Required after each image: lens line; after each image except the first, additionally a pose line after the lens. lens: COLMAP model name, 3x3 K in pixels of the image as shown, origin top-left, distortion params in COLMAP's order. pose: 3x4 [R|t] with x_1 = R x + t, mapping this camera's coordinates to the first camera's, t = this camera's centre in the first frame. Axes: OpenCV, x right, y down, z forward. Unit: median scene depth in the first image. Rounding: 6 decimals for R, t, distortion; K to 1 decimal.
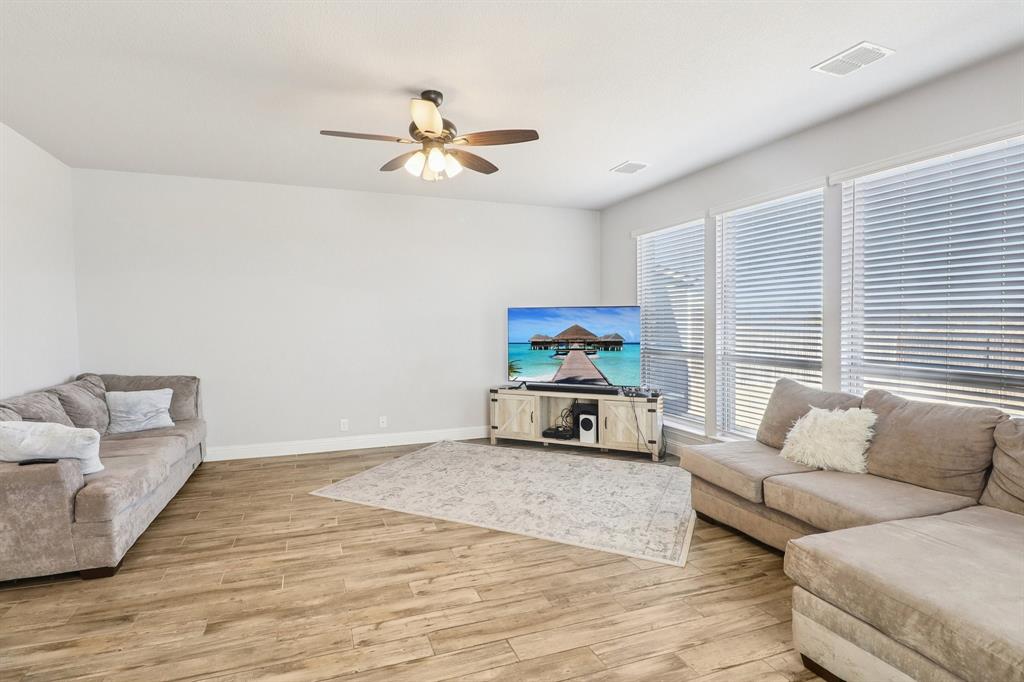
lens RADIAL K [[507.1, 0, 512.0], [0, 507.1, 341.0], [0, 0, 1]] dist [0.001170, -0.000107]
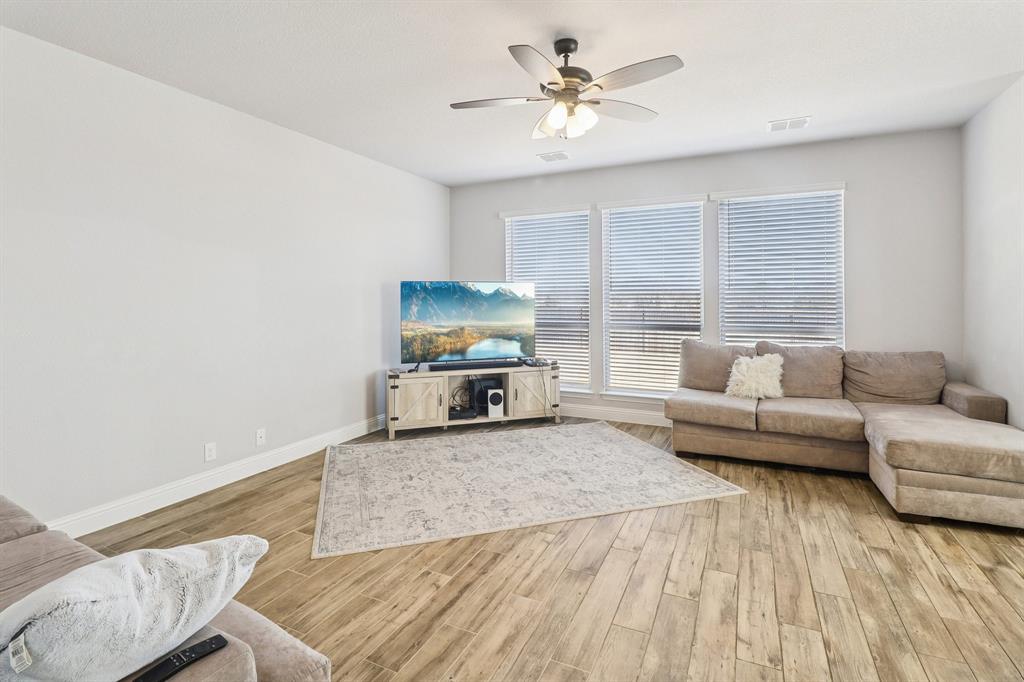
lens RADIAL K [[484.7, 0, 491.9], [0, 484.7, 289.6], [0, 0, 1]] dist [-0.016182, -0.000614]
pose [[0.740300, 0.010776, 0.672190, -0.536897], [0.028332, 0.998483, -0.047210, -0.006766], [-0.671679, 0.053994, 0.738872, 0.306108]]
